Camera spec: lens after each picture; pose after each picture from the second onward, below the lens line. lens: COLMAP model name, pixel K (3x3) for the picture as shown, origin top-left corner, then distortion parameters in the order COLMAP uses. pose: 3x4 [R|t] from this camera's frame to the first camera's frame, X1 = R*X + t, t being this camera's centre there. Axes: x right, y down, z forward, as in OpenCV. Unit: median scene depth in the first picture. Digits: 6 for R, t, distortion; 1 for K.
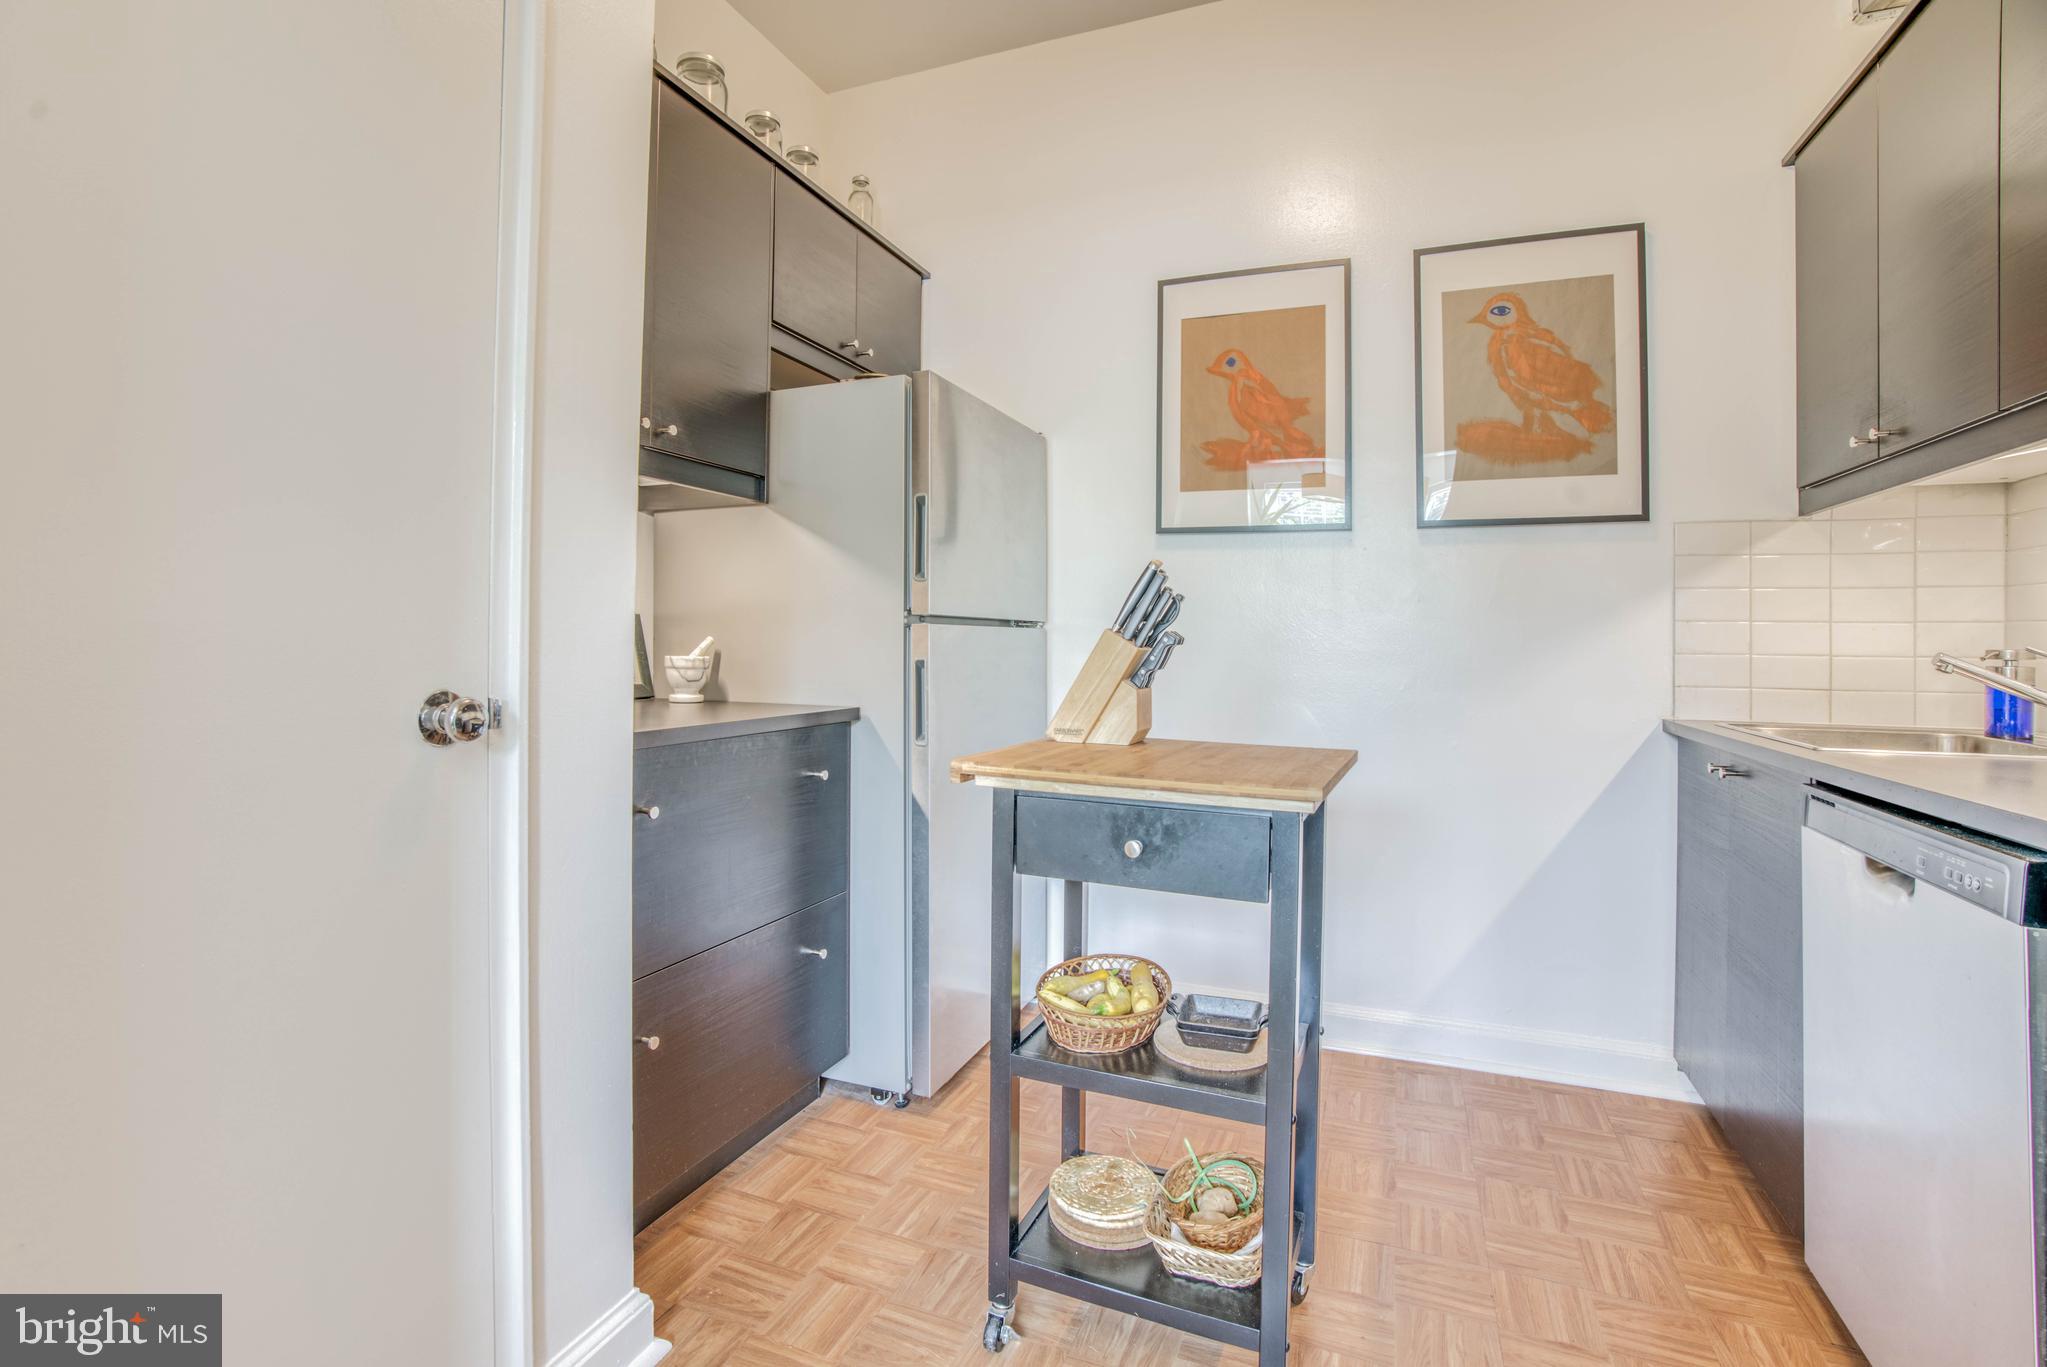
lens RADIAL K [[938.2, 0, 1004.3], [0, 938.2, 631.1], [0, 0, 1]] dist [-0.066401, 0.025336]
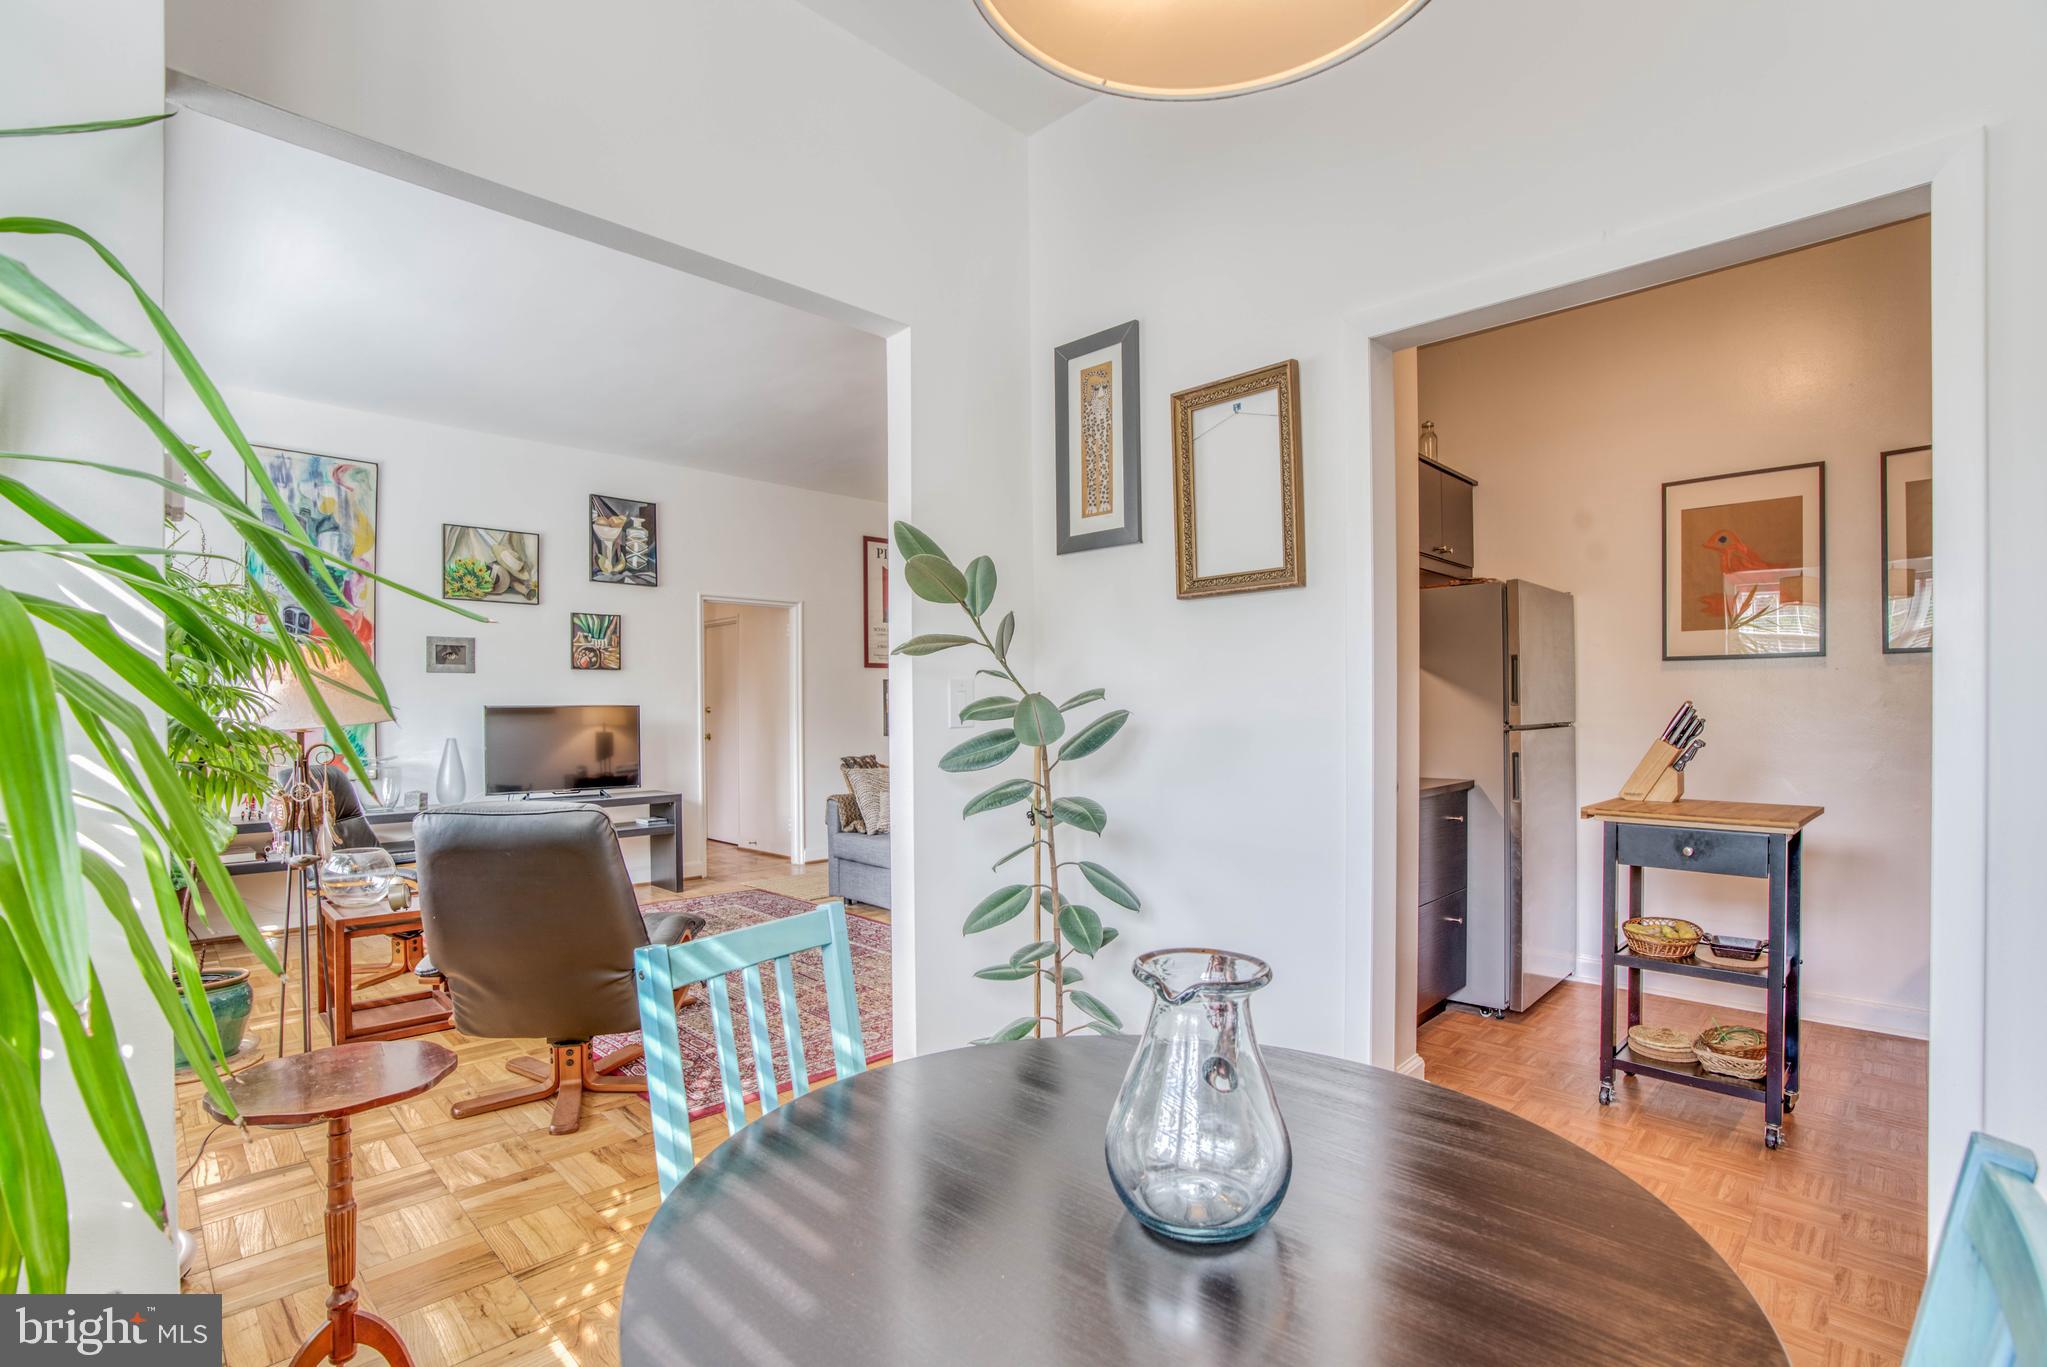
lens RADIAL K [[938.2, 0, 1016.5], [0, 938.2, 727.4], [0, 0, 1]] dist [-0.066401, 0.025336]
pose [[0.925693, -0.017568, -0.377869, -0.300185], [0.030137, 0.999171, 0.027376, -0.088999], [0.377074, -0.036730, 0.925454, -0.896415]]
